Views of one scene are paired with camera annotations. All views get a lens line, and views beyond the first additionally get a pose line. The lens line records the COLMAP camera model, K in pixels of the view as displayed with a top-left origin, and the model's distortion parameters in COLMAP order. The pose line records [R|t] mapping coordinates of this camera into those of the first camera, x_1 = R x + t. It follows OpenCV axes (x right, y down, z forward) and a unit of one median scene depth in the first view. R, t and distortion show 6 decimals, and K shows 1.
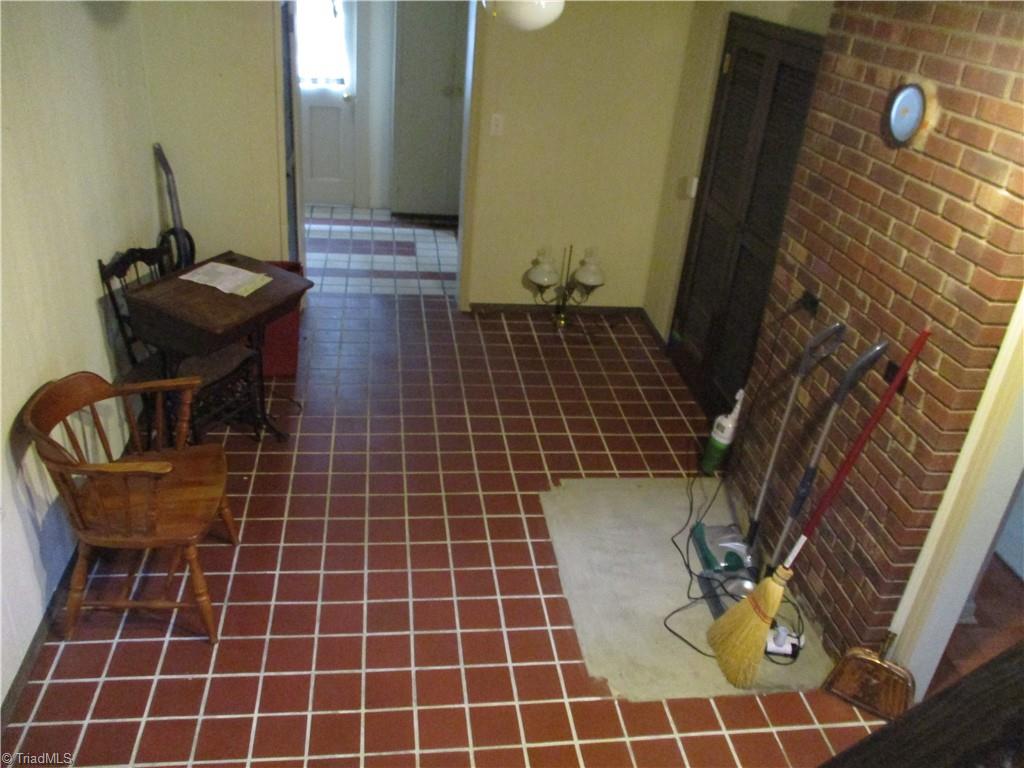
lens RADIAL K [[851.4, 0, 507.3], [0, 851.4, 388.0], [0, 0, 1]] dist [-0.024910, 0.019347]
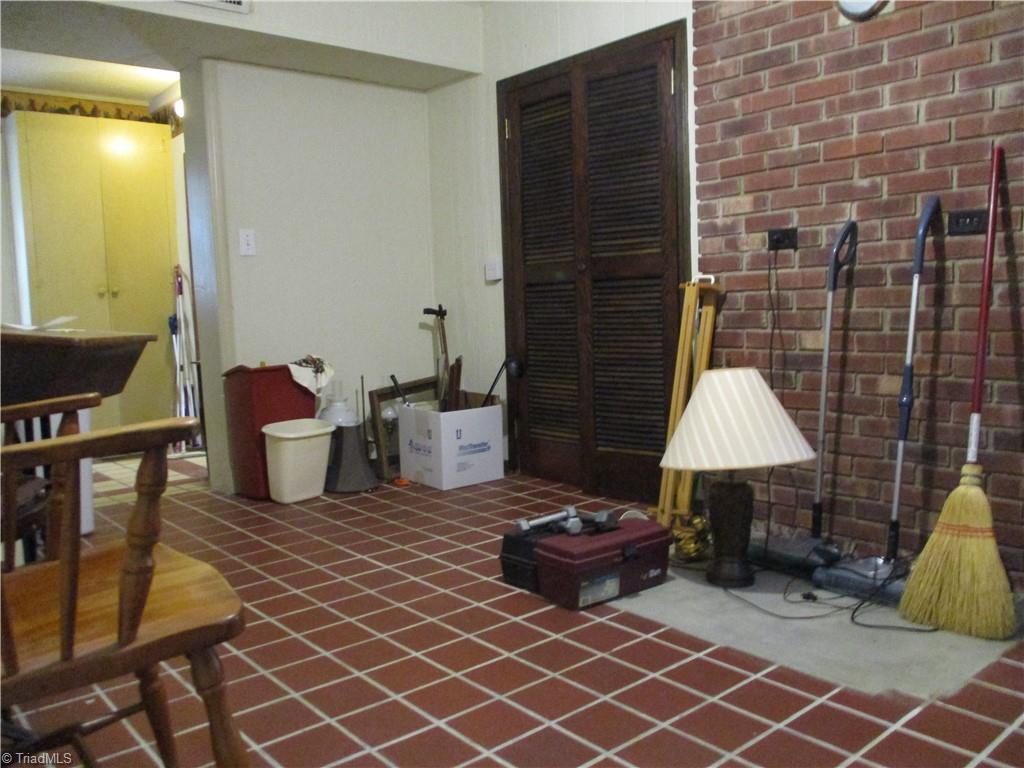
lens RADIAL K [[851.4, 0, 512.7], [0, 851.4, 380.7], [0, 0, 1]] dist [-0.024910, 0.019347]
pose [[0.833501, -0.155077, 0.530308, -0.409083], [0.344534, 0.896222, -0.279433, 0.199263], [-0.431940, 0.415617, 0.800431, 0.479174]]
